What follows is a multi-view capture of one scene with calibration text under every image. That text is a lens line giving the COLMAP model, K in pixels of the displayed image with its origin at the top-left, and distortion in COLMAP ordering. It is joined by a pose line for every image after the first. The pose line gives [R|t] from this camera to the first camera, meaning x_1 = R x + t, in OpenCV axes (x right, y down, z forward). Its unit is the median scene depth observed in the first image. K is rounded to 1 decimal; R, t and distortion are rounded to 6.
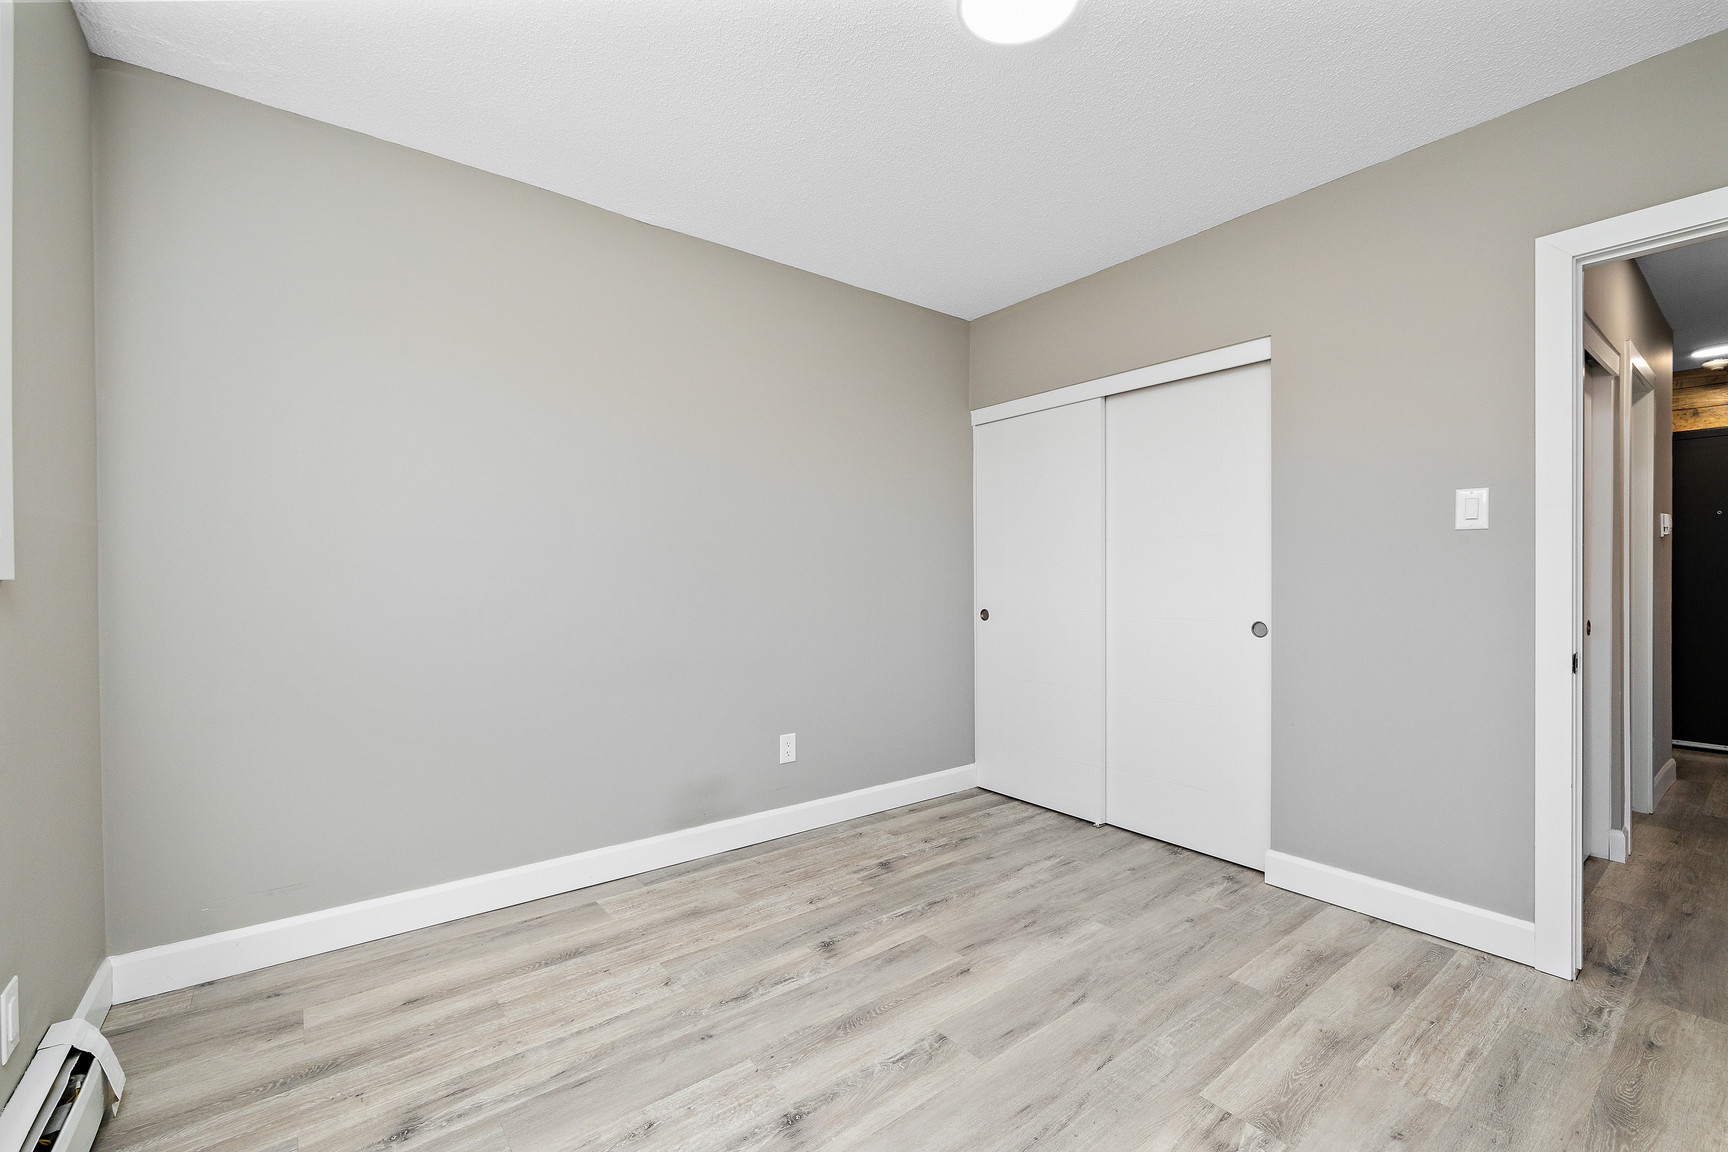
lens RADIAL K [[728.6, 0, 862.6], [0, 728.6, 578.8], [0, 0, 1]] dist [0.002090, 0.000074]
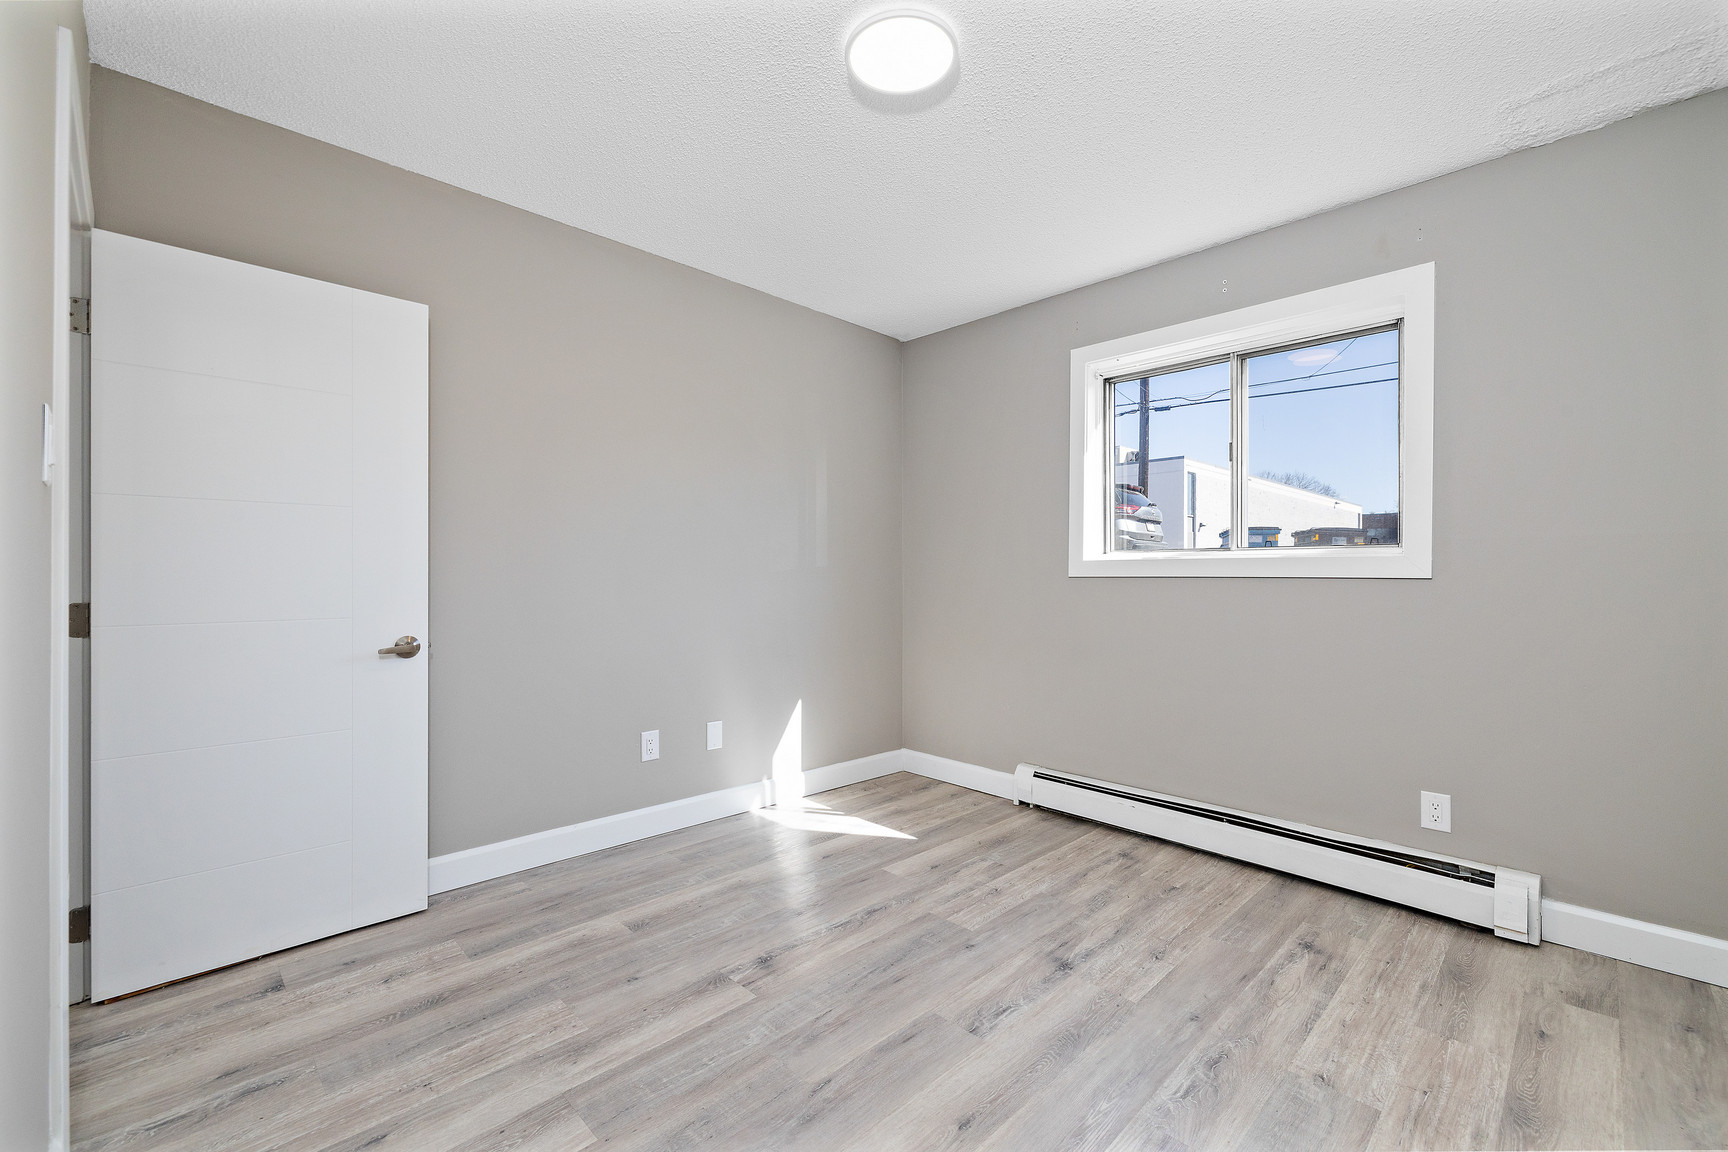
lens RADIAL K [[728.6, 0, 862.6], [0, 728.6, 578.8], [0, 0, 1]] dist [0.002090, 0.000074]
pose [[-0.994047, -0.002793, -0.108916, 0.298621], [-0.003487, 0.999975, 0.006183, -0.002459], [0.108896, 0.006526, -0.994032, 1.588399]]
